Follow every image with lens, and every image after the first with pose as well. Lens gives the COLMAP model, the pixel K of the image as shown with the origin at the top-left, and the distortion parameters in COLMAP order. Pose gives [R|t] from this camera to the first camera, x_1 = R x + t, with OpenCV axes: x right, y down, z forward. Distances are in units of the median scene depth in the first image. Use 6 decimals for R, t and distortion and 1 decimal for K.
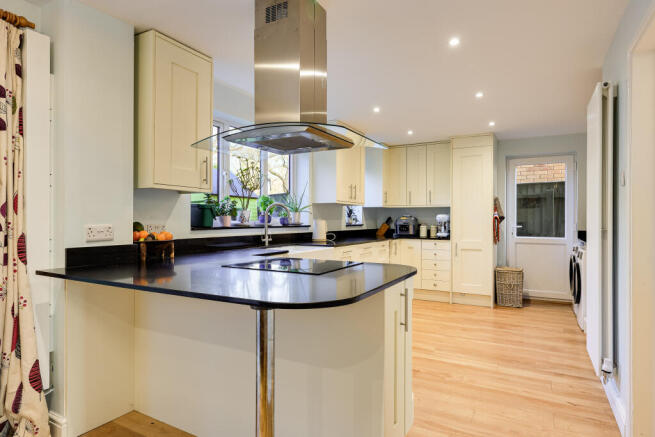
lens RADIAL K [[378.3, 0, 327.9], [0, 378.3, 215.4], [0, 0, 1]] dist [0.000997, -0.000625]
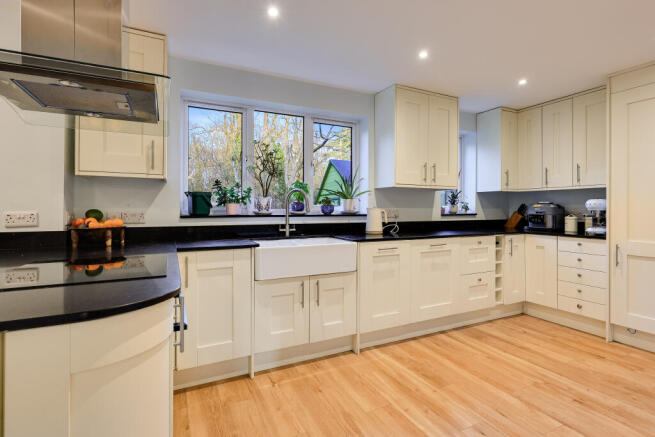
lens RADIAL K [[321.3, 0, 329.7], [0, 321.3, 208.0], [0, 0, 1]] dist [0.000074, 0.000033]
pose [[0.822991, -0.001038, -0.568053, 0.526850], [0.006512, 0.999950, 0.007608, 0.011035], [0.568016, -0.009960, 0.822957, 0.635165]]
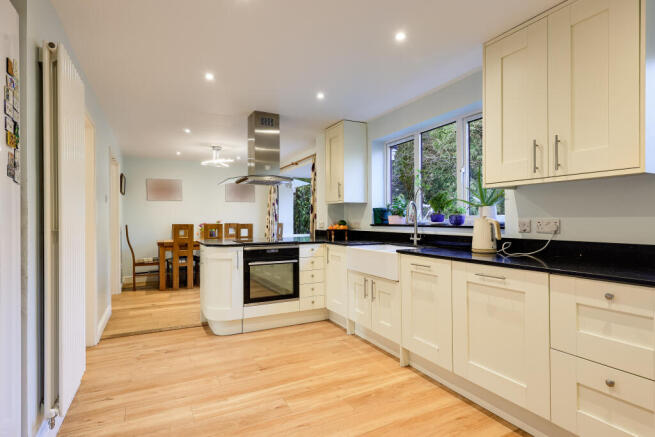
lens RADIAL K [[342.3, 0, 327.5], [0, 342.3, 218.5], [0, 0, 1]] dist [-0.001066, -0.000327]
pose [[-0.561685, -0.000867, -0.827351, 1.040989], [0.013998, 0.999846, -0.010551, 0.027242], [0.827233, -0.017508, -0.561586, 1.943998]]
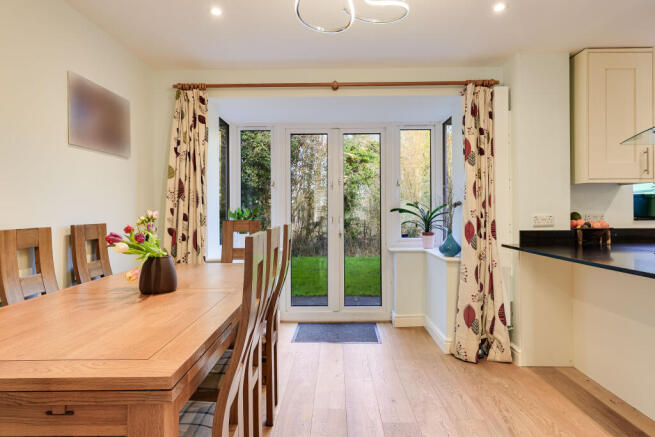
lens RADIAL K [[378.3, 0, 327.9], [0, 378.3, 215.4], [0, 0, 1]] dist [0.000997, -0.000625]
pose [[0.472017, 0.002787, -0.881585, 0.175211], [0.017302, 0.999773, 0.012424, -0.000271], [0.881420, -0.021117, 0.471862, -0.242743]]
